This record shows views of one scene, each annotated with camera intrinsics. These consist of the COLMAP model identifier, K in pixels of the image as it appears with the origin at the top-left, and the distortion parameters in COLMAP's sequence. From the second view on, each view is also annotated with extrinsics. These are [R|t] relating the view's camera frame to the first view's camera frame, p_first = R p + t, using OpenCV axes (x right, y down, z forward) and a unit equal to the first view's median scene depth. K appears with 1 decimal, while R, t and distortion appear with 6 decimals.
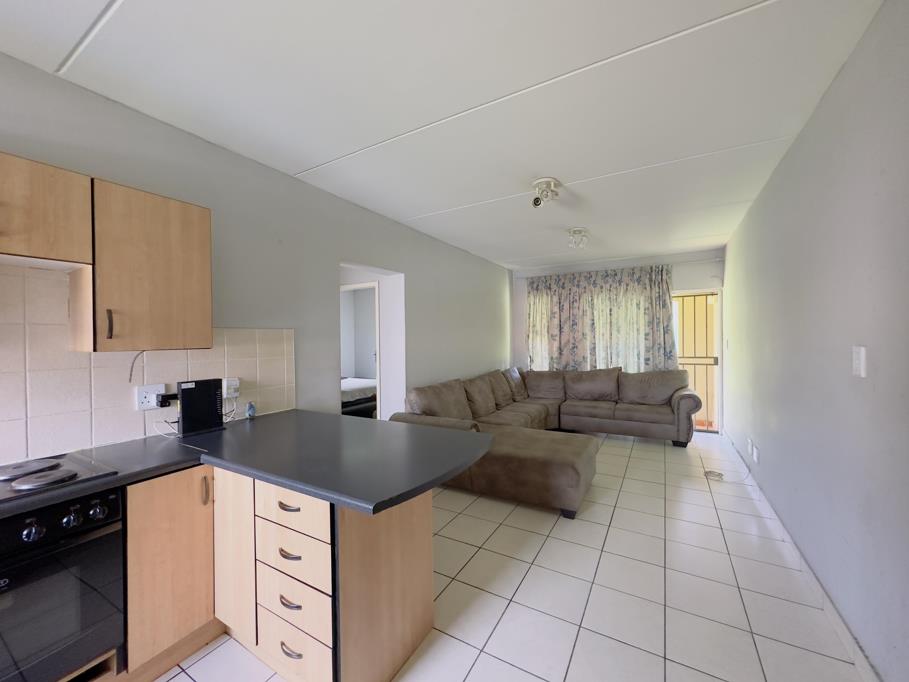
lens RADIAL K [[365.9, 0, 455.6], [0, 365.9, 339.4], [0, 0, 1]] dist [0.000940, 0.000278]
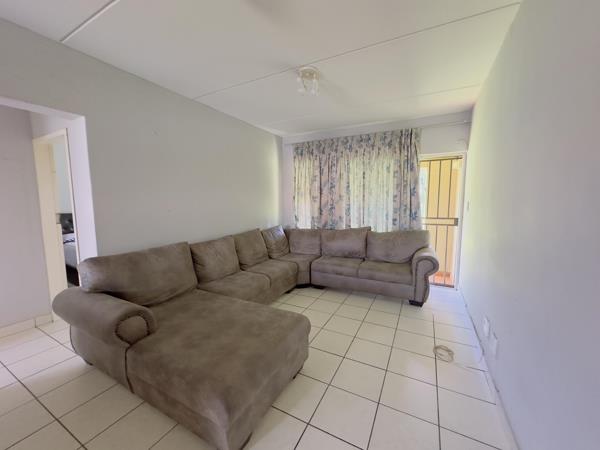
lens RADIAL K [[241.5, 0, 300.4], [0, 241.5, 224.1], [0, 0, 1]] dist [0.000940, 0.000278]
pose [[0.999247, 0.003430, 0.038641, 0.219003], [-0.007080, 0.995479, 0.094722, 0.001770], [-0.038142, -0.094924, 0.994754, 0.300828]]
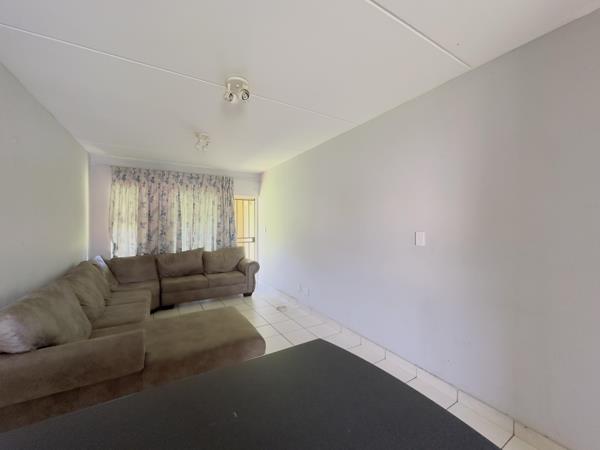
lens RADIAL K [[241.5, 0, 298.1], [0, 241.5, 225.2], [0, 0, 1]] dist [0.000940, 0.000278]
pose [[0.496337, 0.005043, 0.868115, -0.144918], [-0.002010, 0.999987, -0.004660, -0.003145], [-0.868127, 0.000568, 0.496341, 0.259159]]
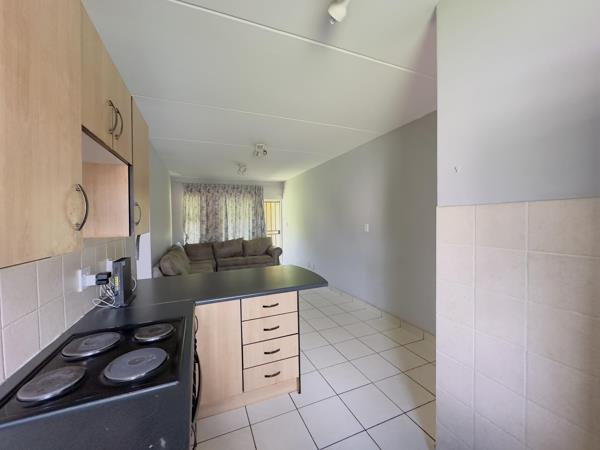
lens RADIAL K [[241.5, 0, 300.0], [0, 241.5, 225.1], [0, 0, 1]] dist [0.000940, 0.000278]
pose [[0.605708, -0.018121, 0.795480, -0.357431], [0.012051, 0.999835, 0.013601, -0.001896], [-0.795596, 0.001348, 0.605827, 0.013568]]
